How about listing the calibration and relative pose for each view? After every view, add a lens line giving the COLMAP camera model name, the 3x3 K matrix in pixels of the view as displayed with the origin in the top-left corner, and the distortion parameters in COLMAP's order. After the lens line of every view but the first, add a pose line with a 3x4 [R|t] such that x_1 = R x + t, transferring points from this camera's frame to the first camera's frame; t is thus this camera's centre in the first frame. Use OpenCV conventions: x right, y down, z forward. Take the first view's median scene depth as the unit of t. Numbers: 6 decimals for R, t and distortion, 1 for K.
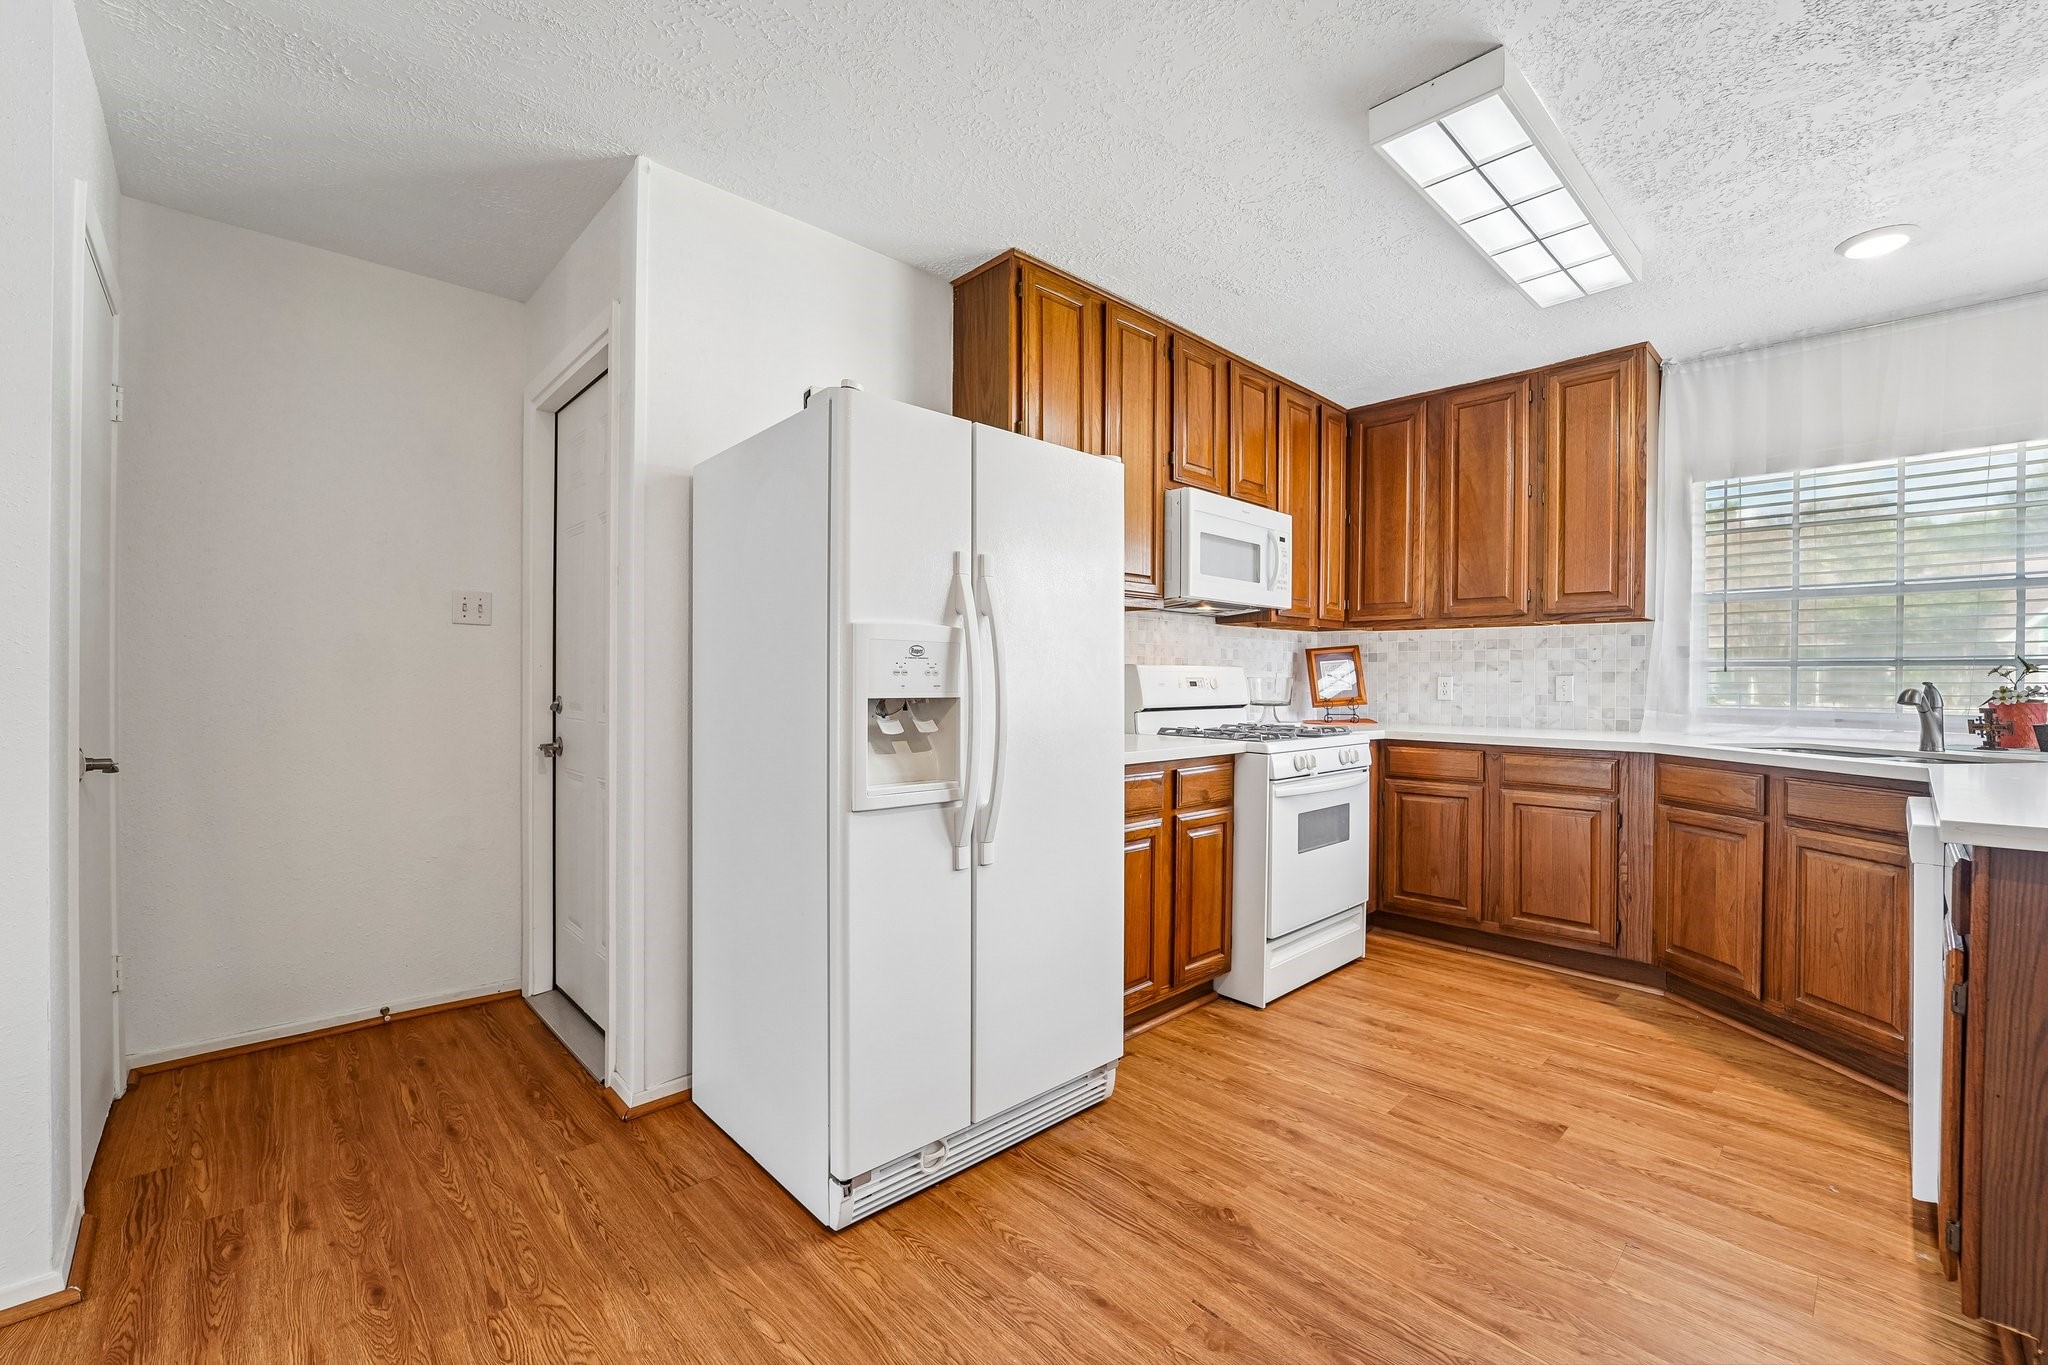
lens RADIAL K [[842.9, 0, 1030.7], [0, 842.9, 683.3], [0, 0, 1]] dist [-0.020403, 0.001240]
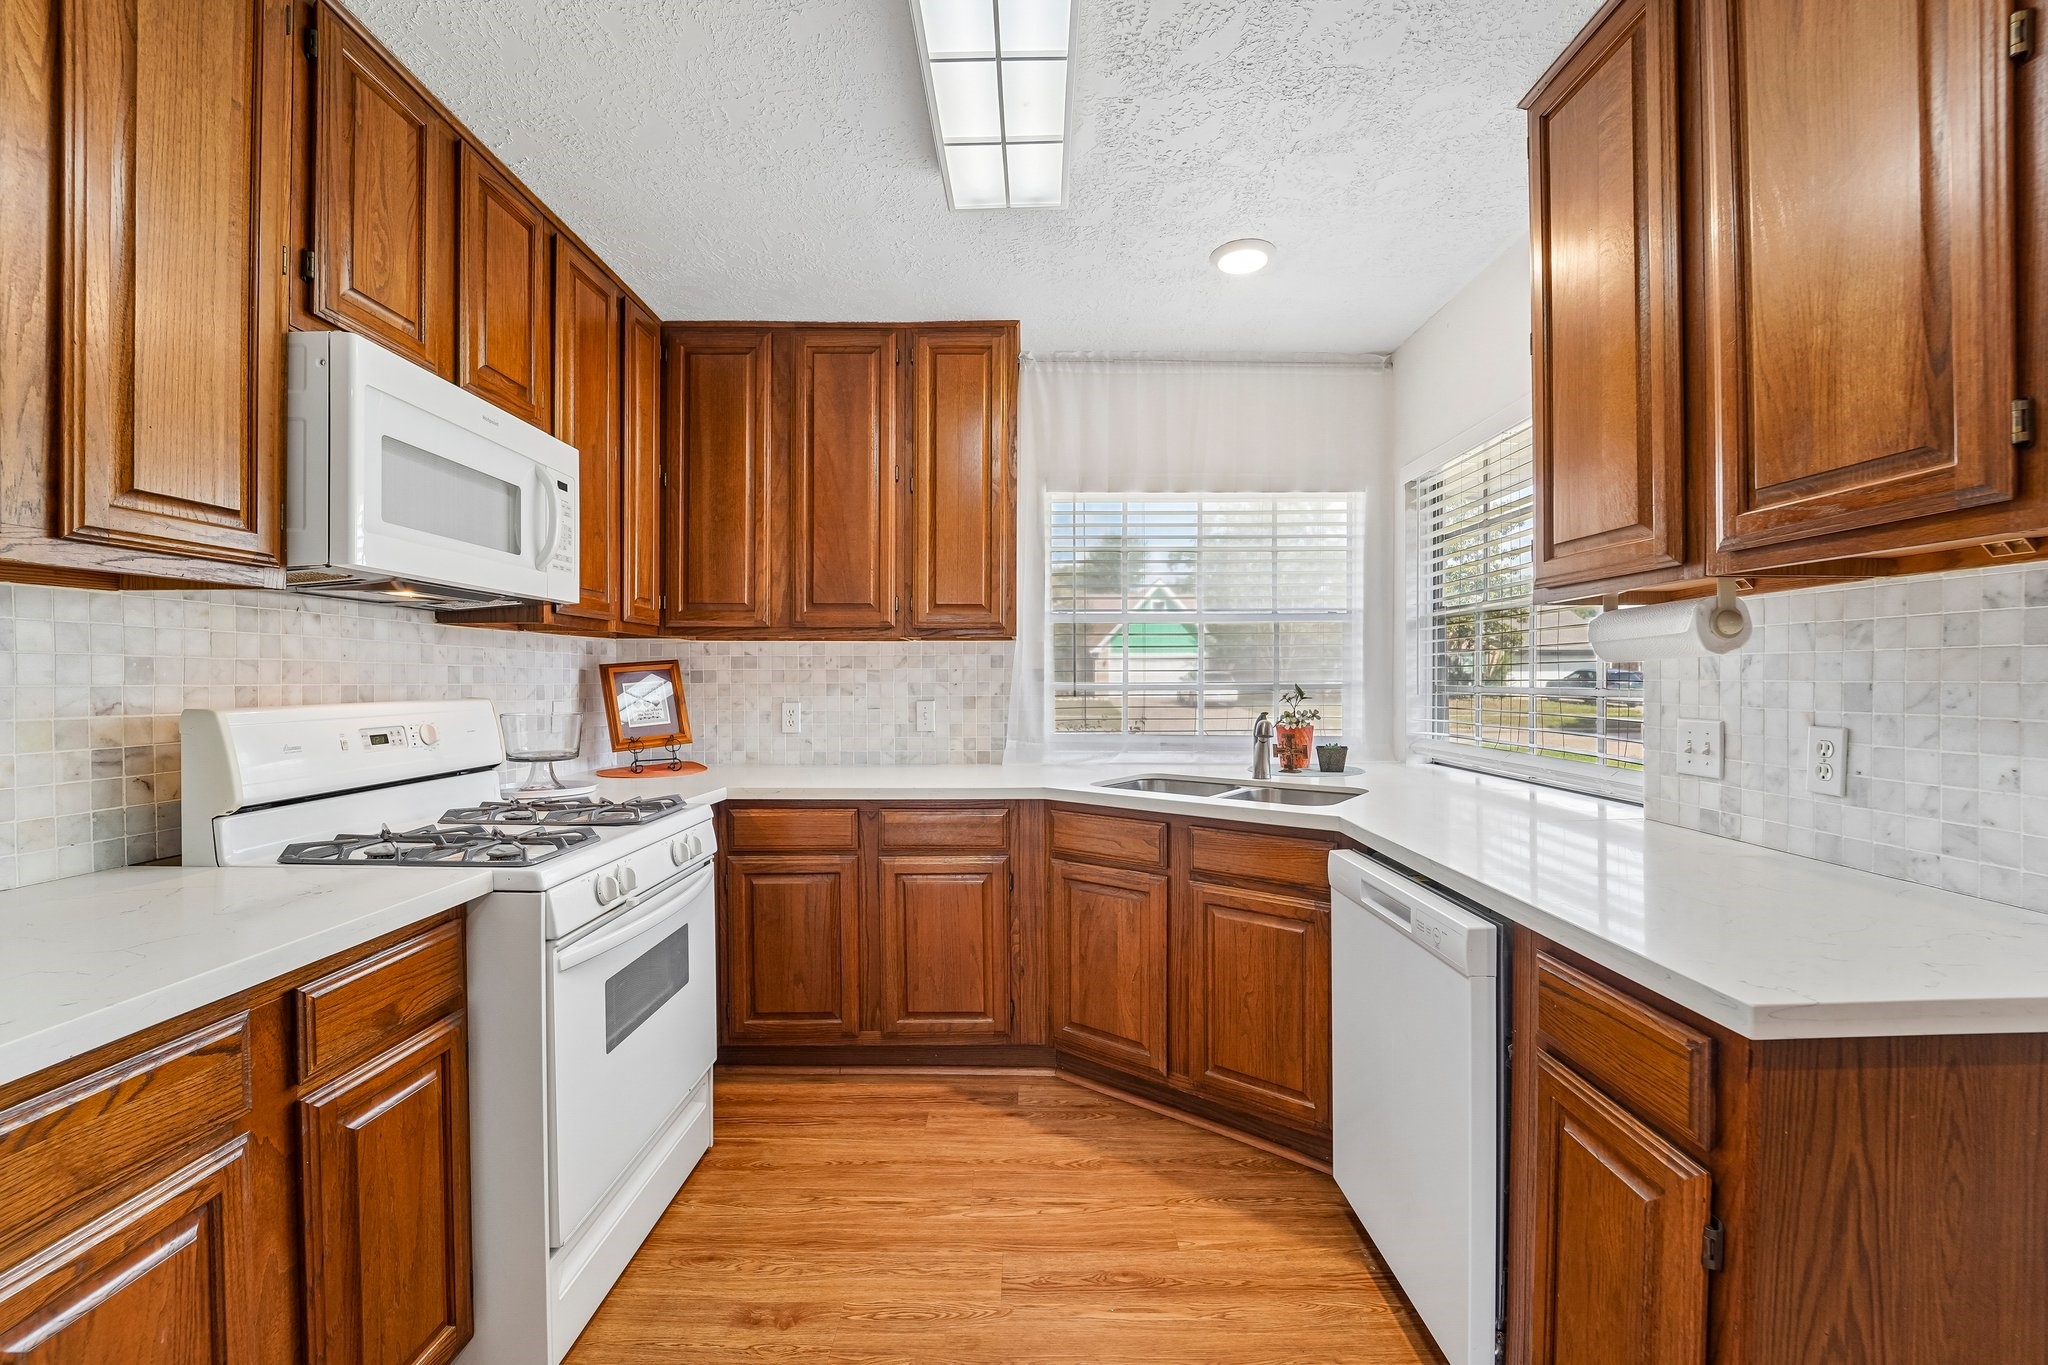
lens RADIAL K [[842.9, 0, 1022.0], [0, 842.9, 688.9], [0, 0, 1]] dist [-0.020403, 0.001240]
pose [[0.696859, -0.013829, 0.717075, 0.109997], [0.008429, 0.999903, 0.011092, -0.035149], [-0.717159, -0.001686, 0.696908, 0.392838]]
